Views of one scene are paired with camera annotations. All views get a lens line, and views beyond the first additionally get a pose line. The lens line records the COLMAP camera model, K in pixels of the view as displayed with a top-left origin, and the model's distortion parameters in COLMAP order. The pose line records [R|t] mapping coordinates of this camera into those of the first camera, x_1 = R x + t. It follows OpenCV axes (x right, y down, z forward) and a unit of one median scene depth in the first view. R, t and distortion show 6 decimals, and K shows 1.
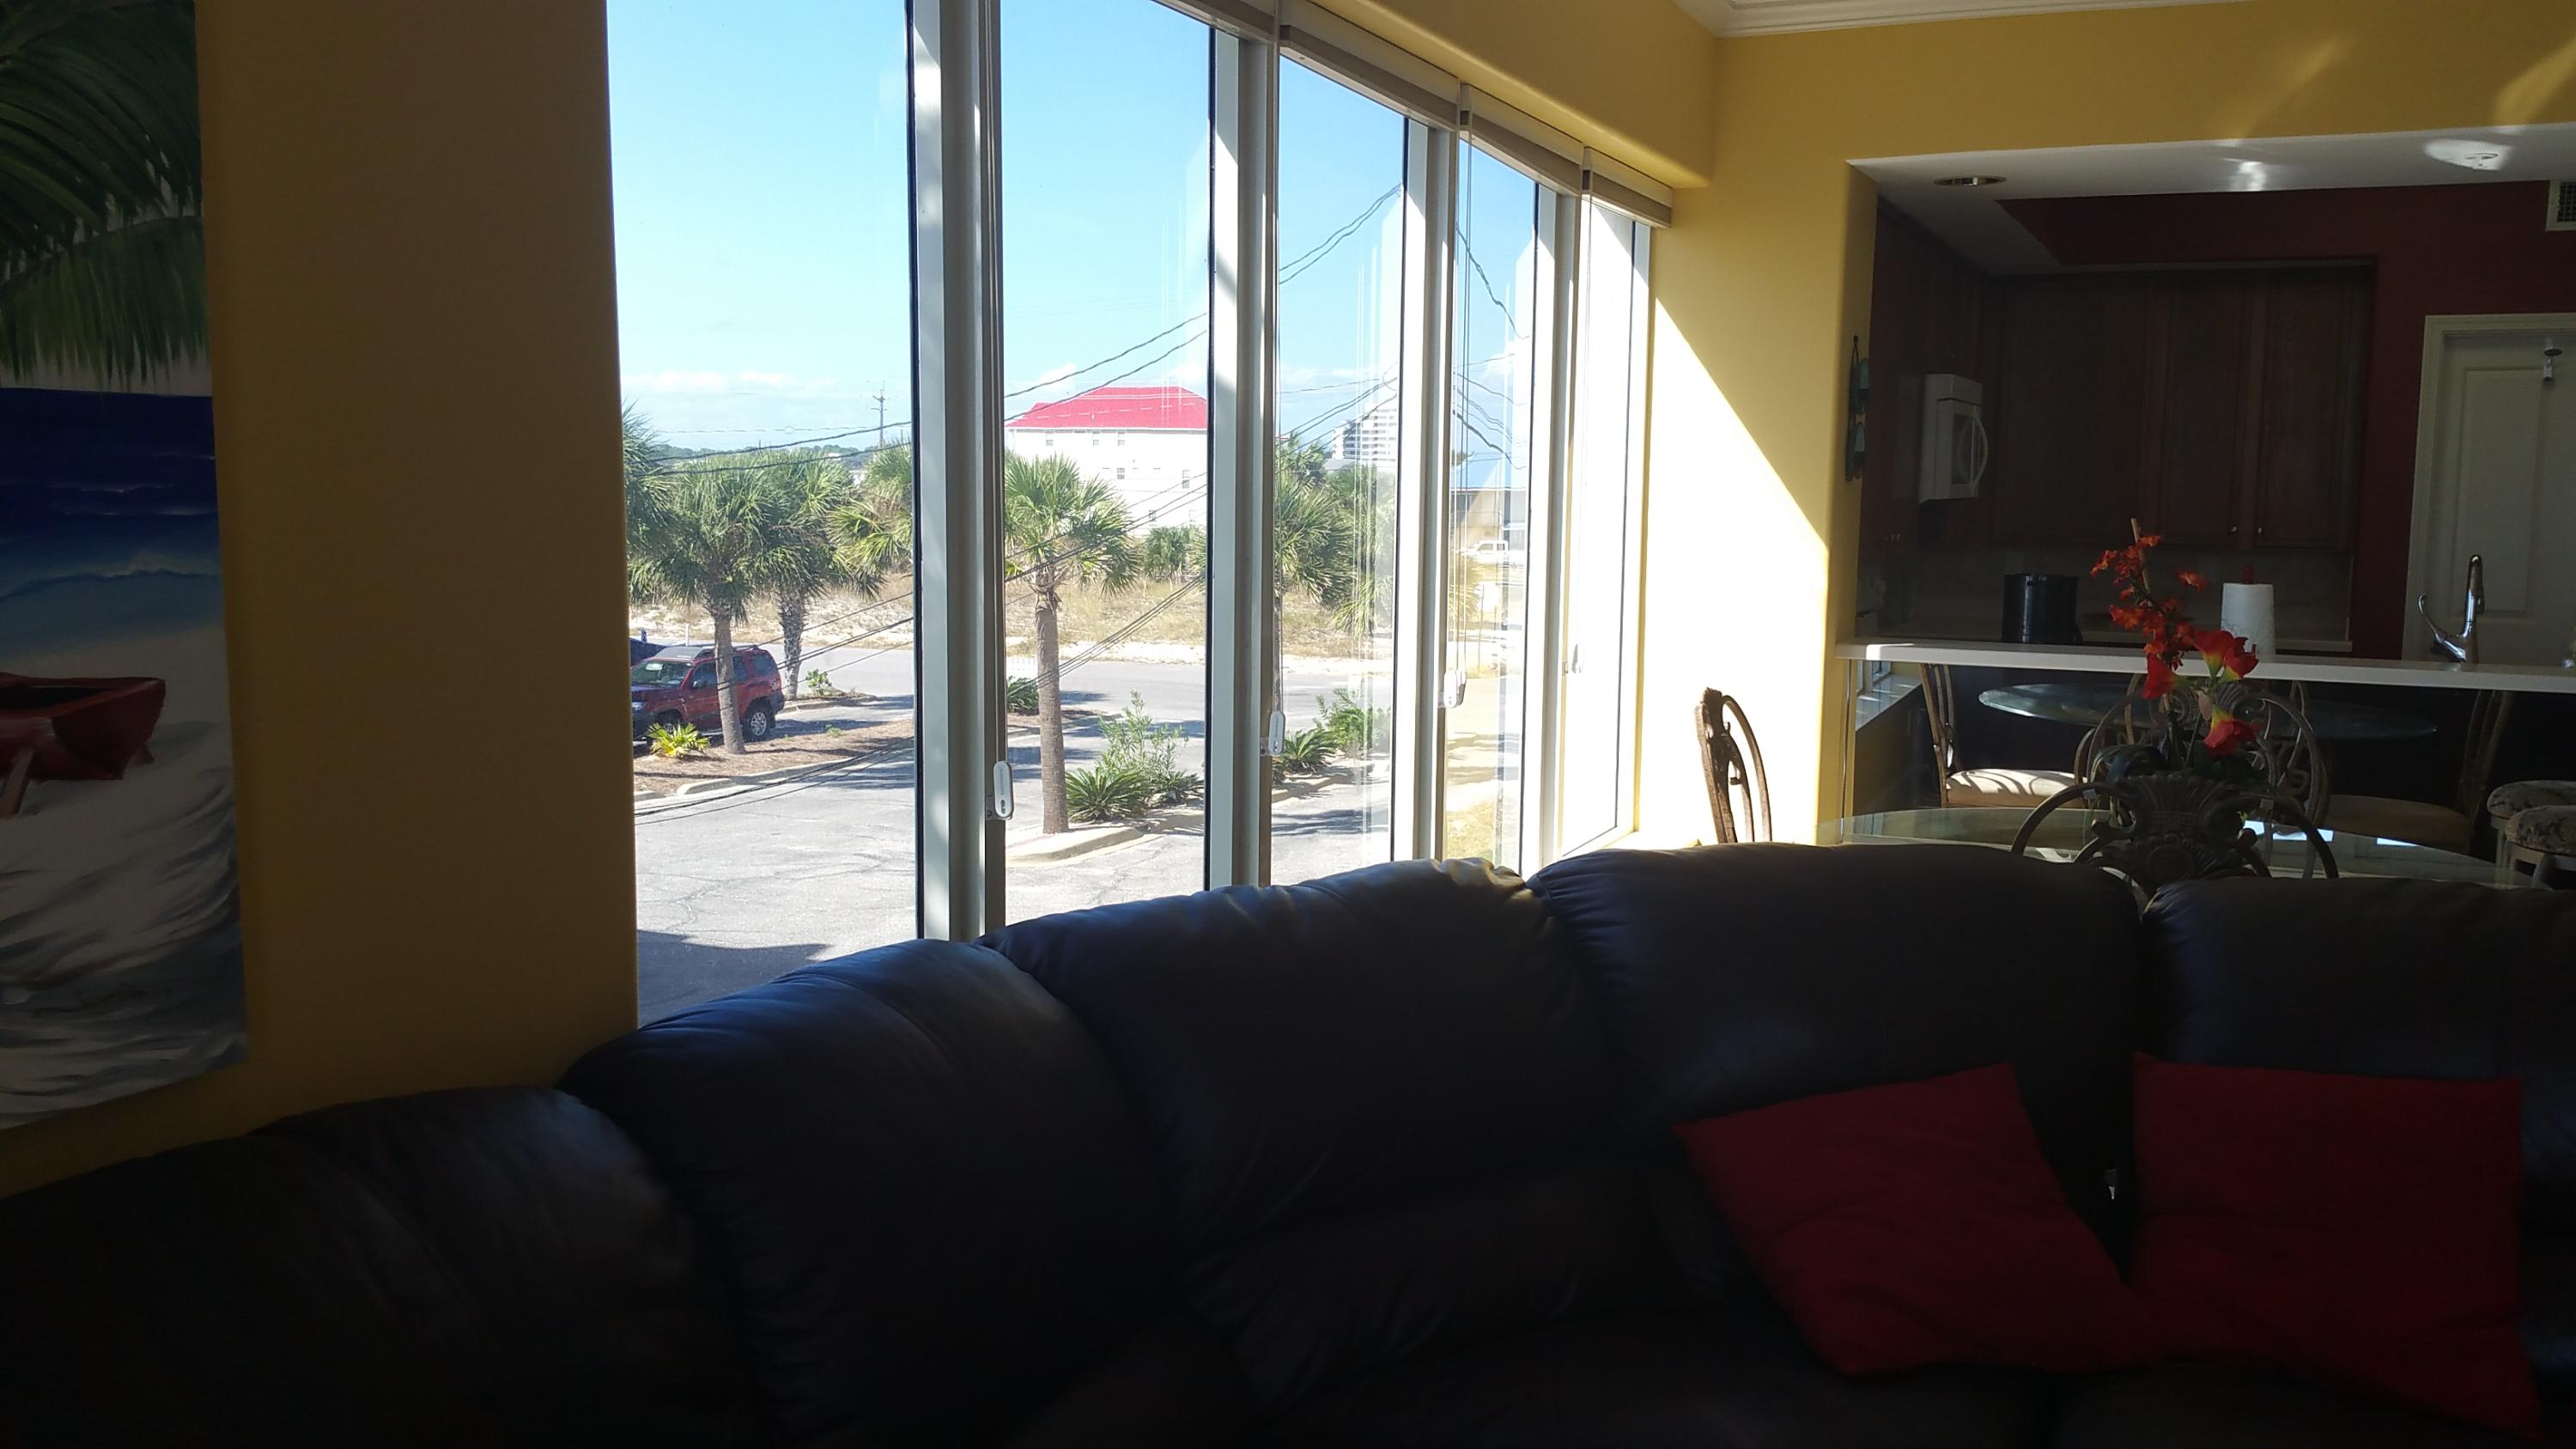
lens RADIAL K [[2049.5, 0, 1279.1], [0, 2049.5, 744.3], [0, 0, 1]] dist [0.084416, -0.167533]
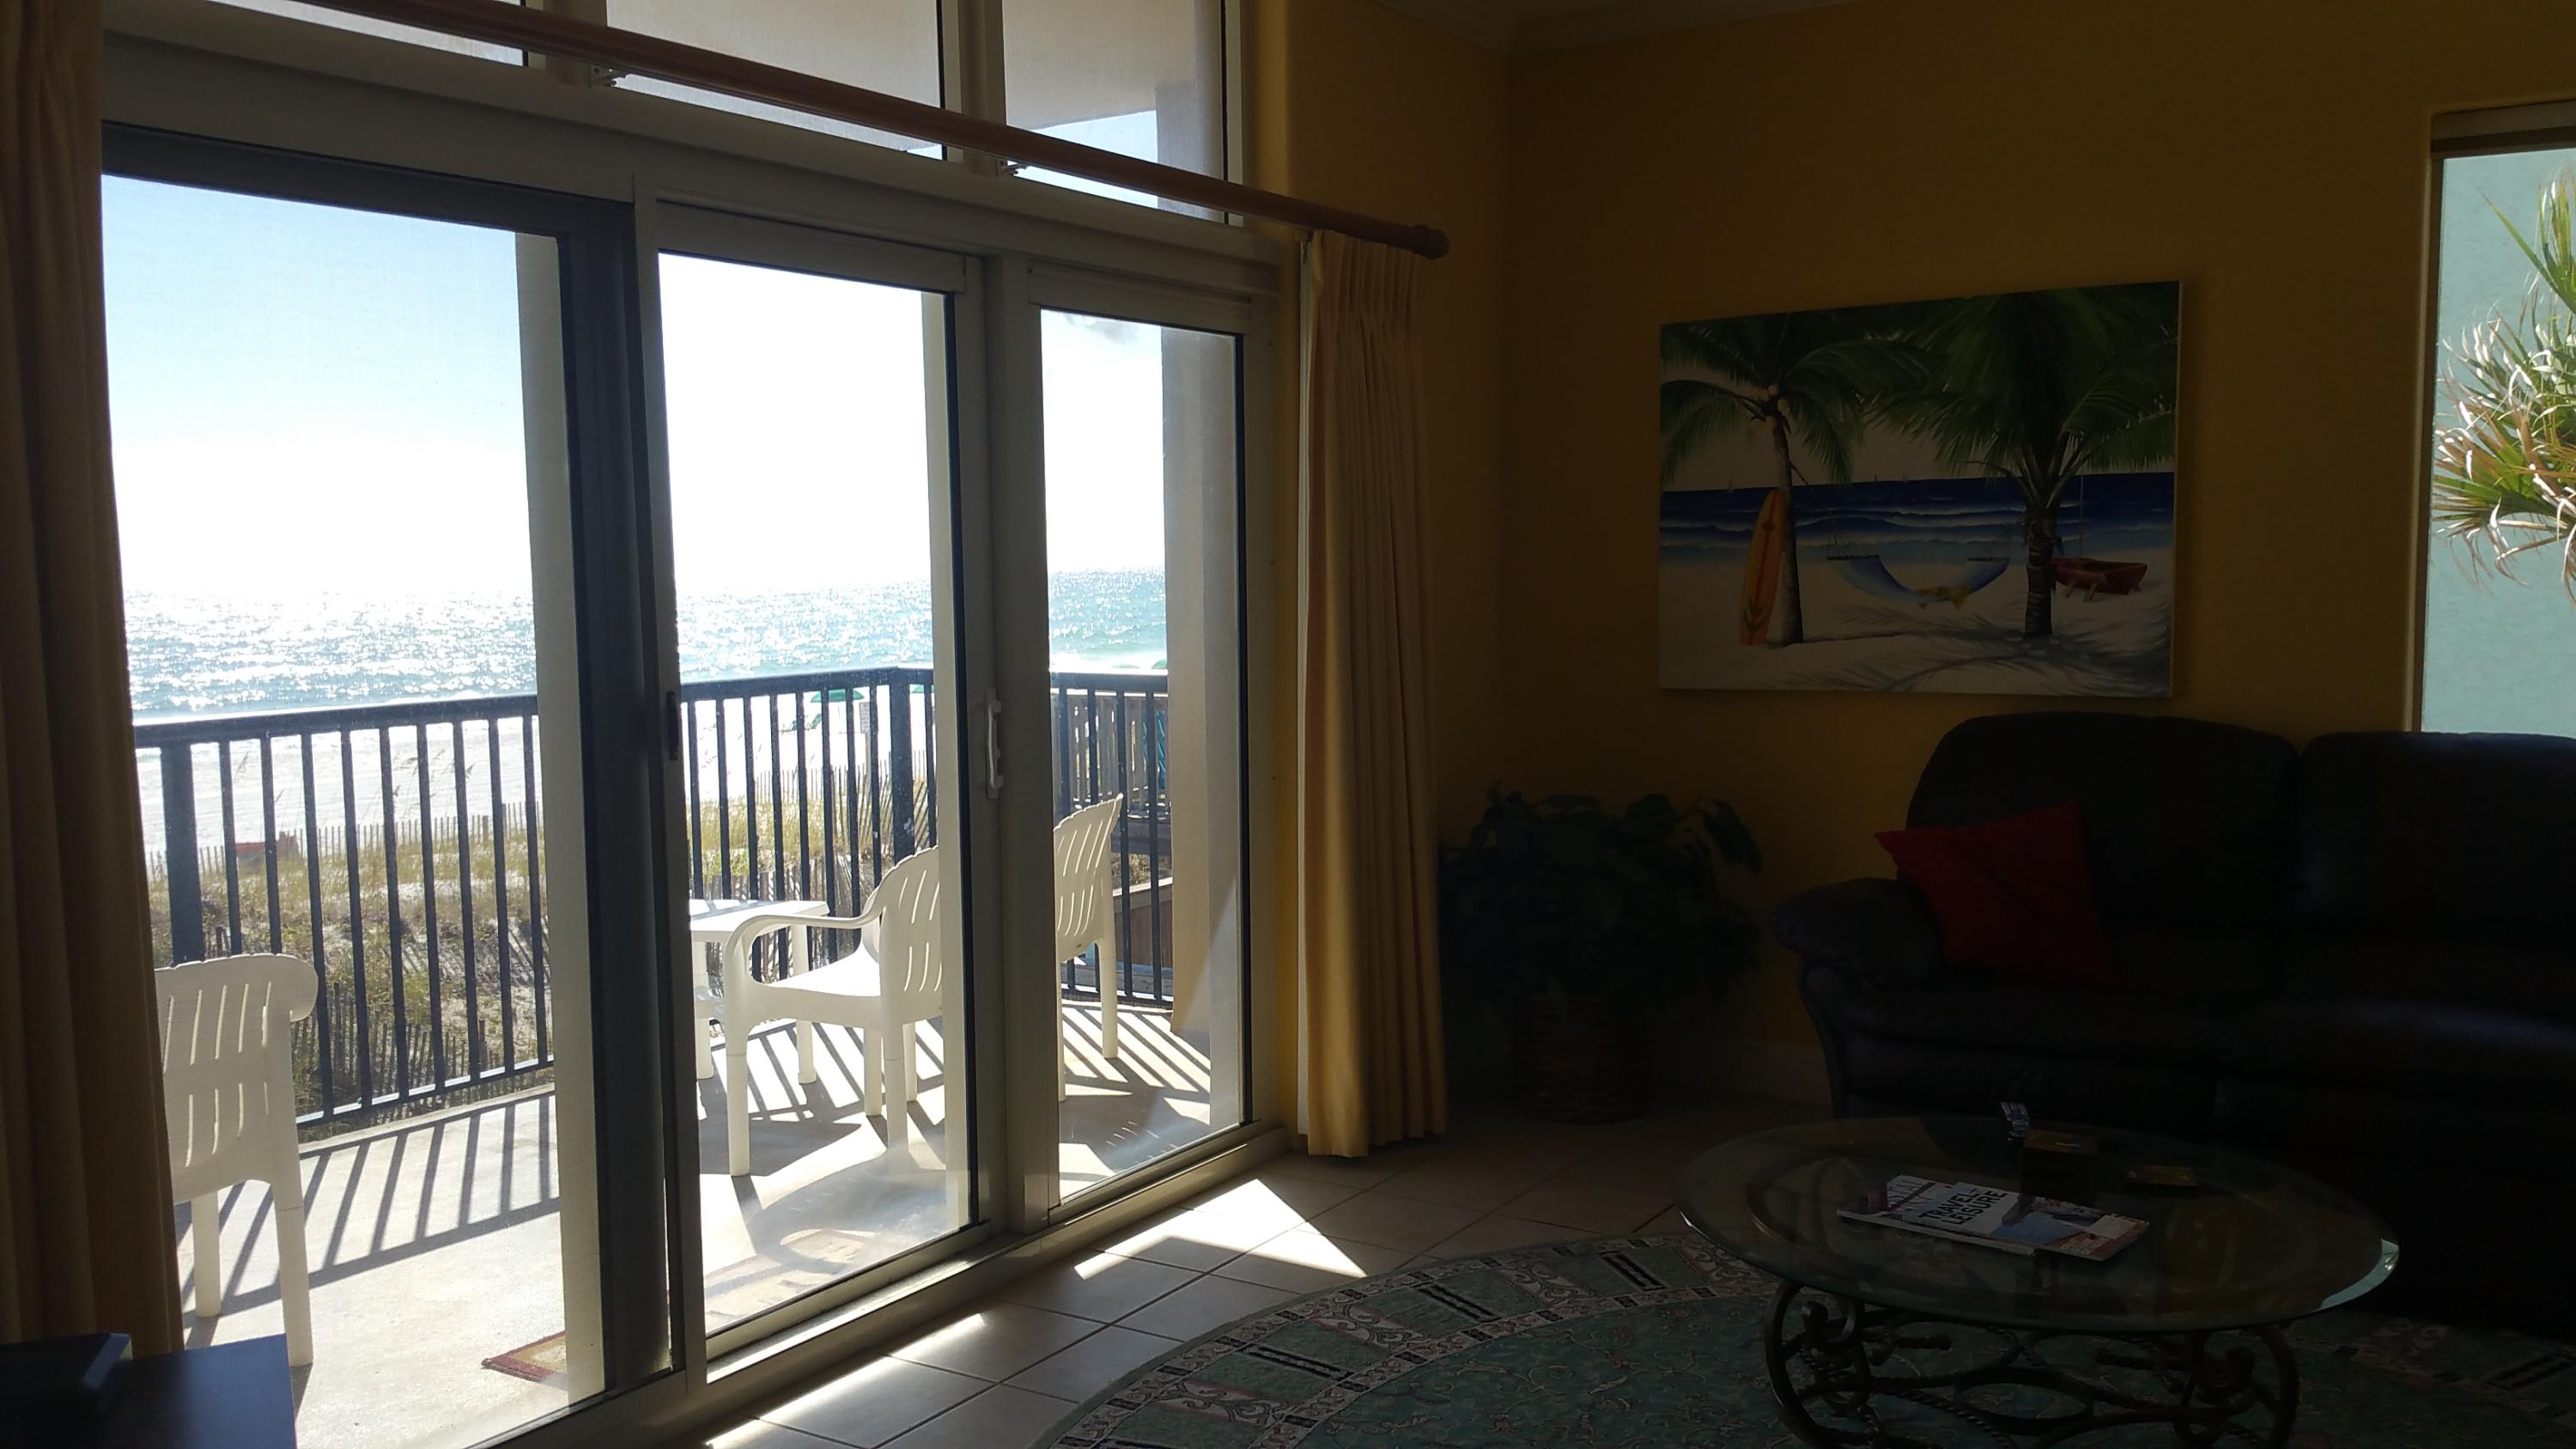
lens RADIAL K [[2049.5, 0, 1279.1], [0, 2049.5, 744.3], [0, 0, 1]] dist [0.084416, -0.167533]
pose [[-0.120688, 0.077213, -0.989683, 2.716544], [-0.114264, 0.989263, 0.091115, 0.101266], [0.986092, 0.124082, -0.110569, 0.098390]]
